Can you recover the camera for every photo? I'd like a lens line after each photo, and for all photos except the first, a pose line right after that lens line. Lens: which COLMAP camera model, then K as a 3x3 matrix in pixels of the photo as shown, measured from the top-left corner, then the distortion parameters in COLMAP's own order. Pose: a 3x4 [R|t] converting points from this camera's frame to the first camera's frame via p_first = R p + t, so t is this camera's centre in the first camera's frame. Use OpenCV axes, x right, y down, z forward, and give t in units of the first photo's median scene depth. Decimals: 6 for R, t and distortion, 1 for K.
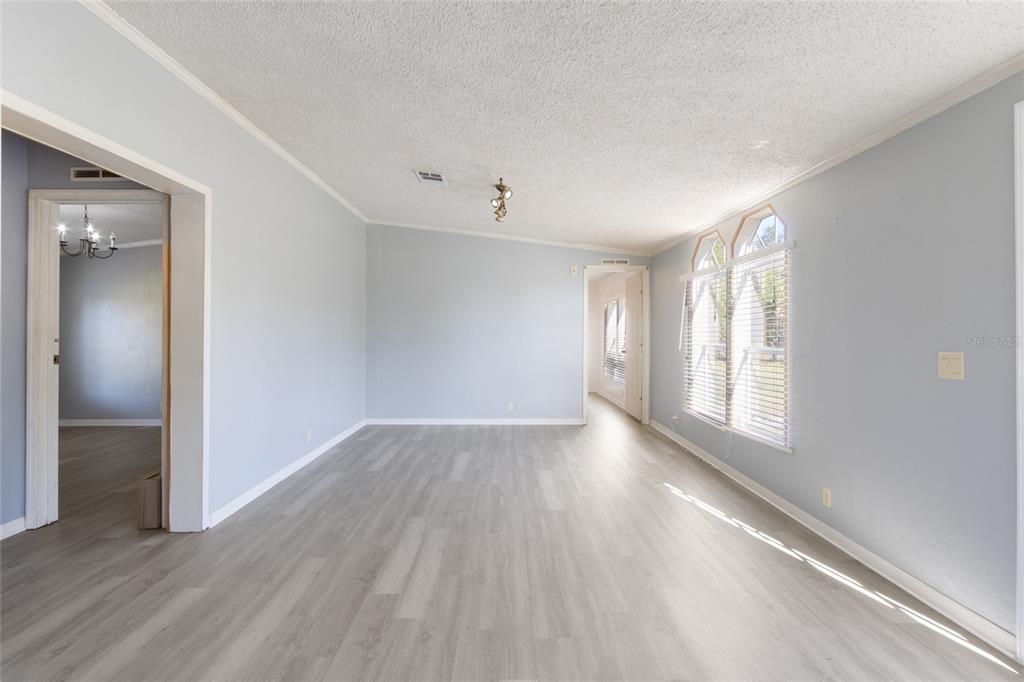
lens RADIAL K [[465.0, 0, 510.3], [0, 465.0, 331.6], [0, 0, 1]] dist [0.005201, 0.000506]
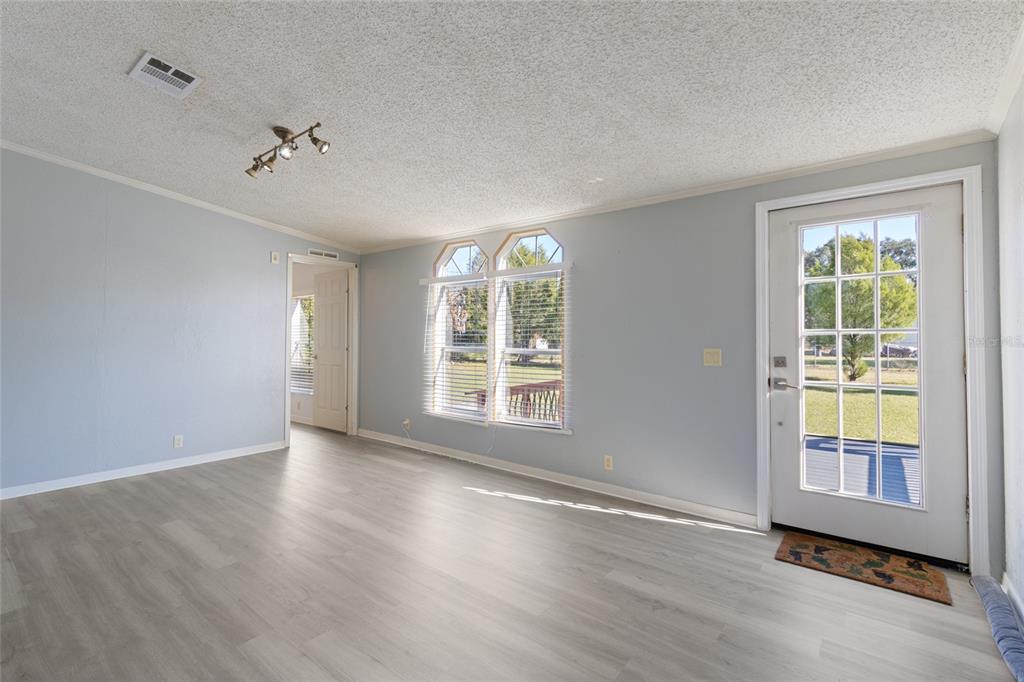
lens RADIAL K [[465.0, 0, 510.3], [0, 465.0, 331.6], [0, 0, 1]] dist [0.005201, 0.000506]
pose [[0.629895, 0.011714, 0.776592, -0.385453], [-0.006016, 0.999930, -0.010203, 0.003324], [-0.776657, 0.001755, 0.629921, 0.299054]]
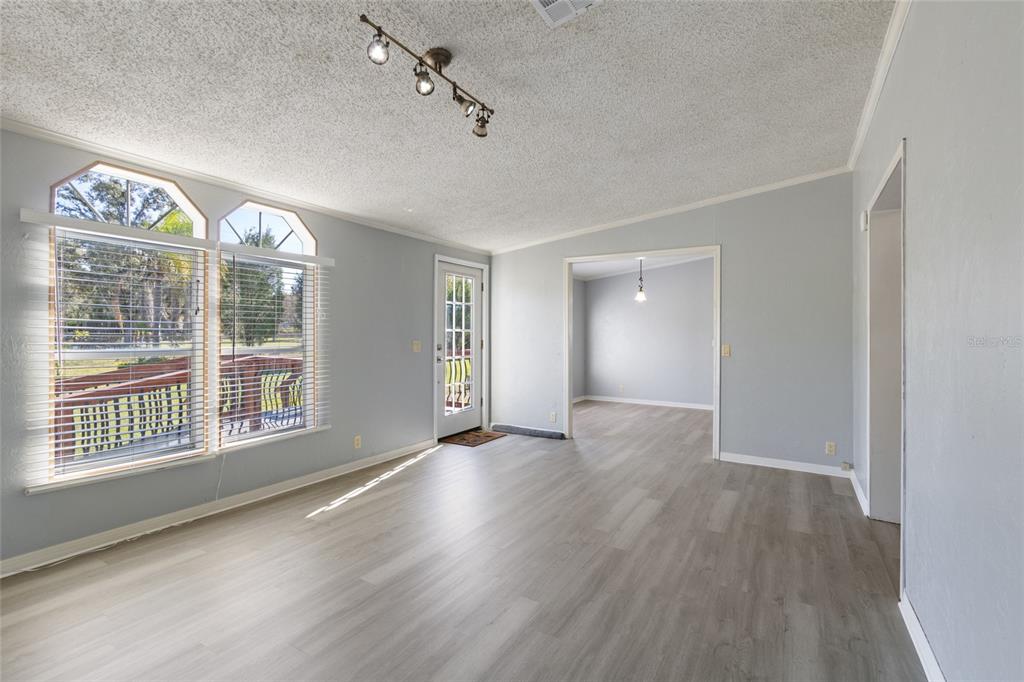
lens RADIAL K [[465.0, 0, 510.3], [0, 465.0, 331.6], [0, 0, 1]] dist [0.005201, 0.000506]
pose [[-0.849034, -0.005092, 0.528314, -0.402217], [-0.008530, 0.999955, -0.004071, 0.001307], [-0.528269, -0.007963, -0.849040, 1.535730]]
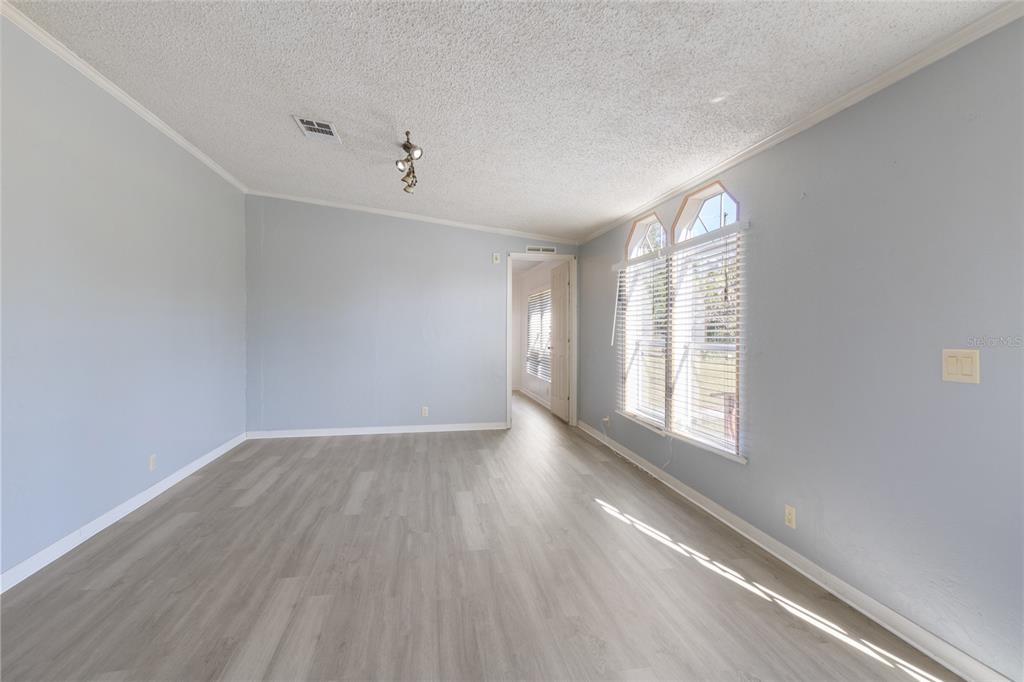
lens RADIAL K [[465.0, 0, 510.3], [0, 465.0, 331.6], [0, 0, 1]] dist [0.005201, 0.000506]
pose [[0.985336, -0.002881, 0.170598, 0.015684], [0.001093, 0.999943, 0.010580, 0.002168], [-0.170619, -0.010238, 0.985284, 0.182686]]
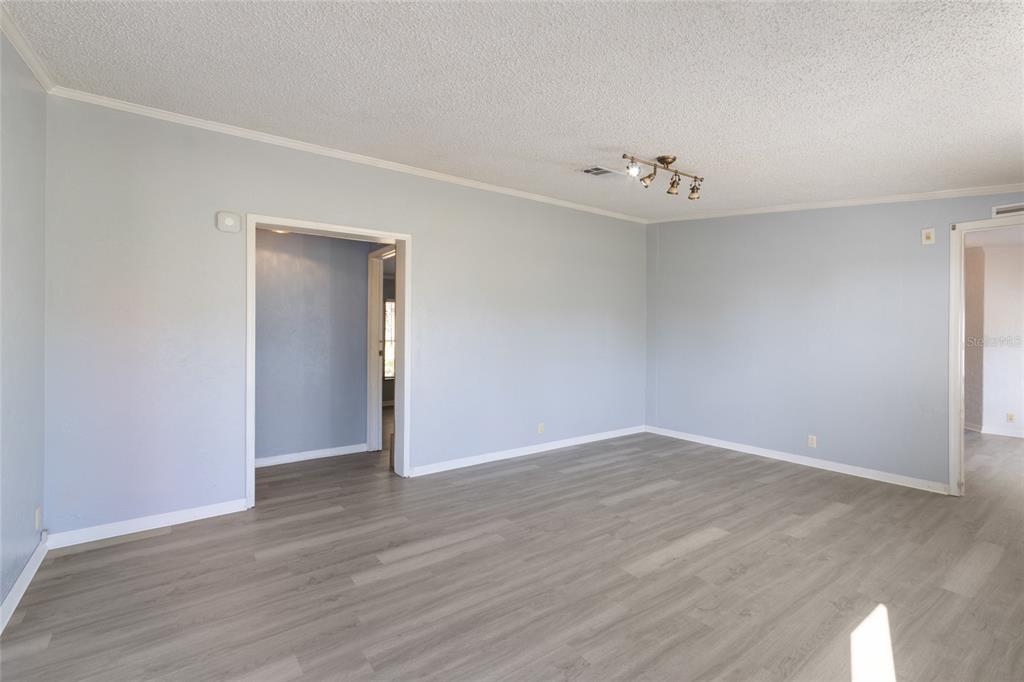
lens RADIAL K [[465.0, 0, 510.3], [0, 465.0, 331.6], [0, 0, 1]] dist [0.005201, 0.000506]
pose [[0.580651, -0.002433, -0.814149, 0.528023], [0.000063, 0.999996, -0.002944, -0.009247], [0.814153, 0.001658, 0.580648, 0.342469]]
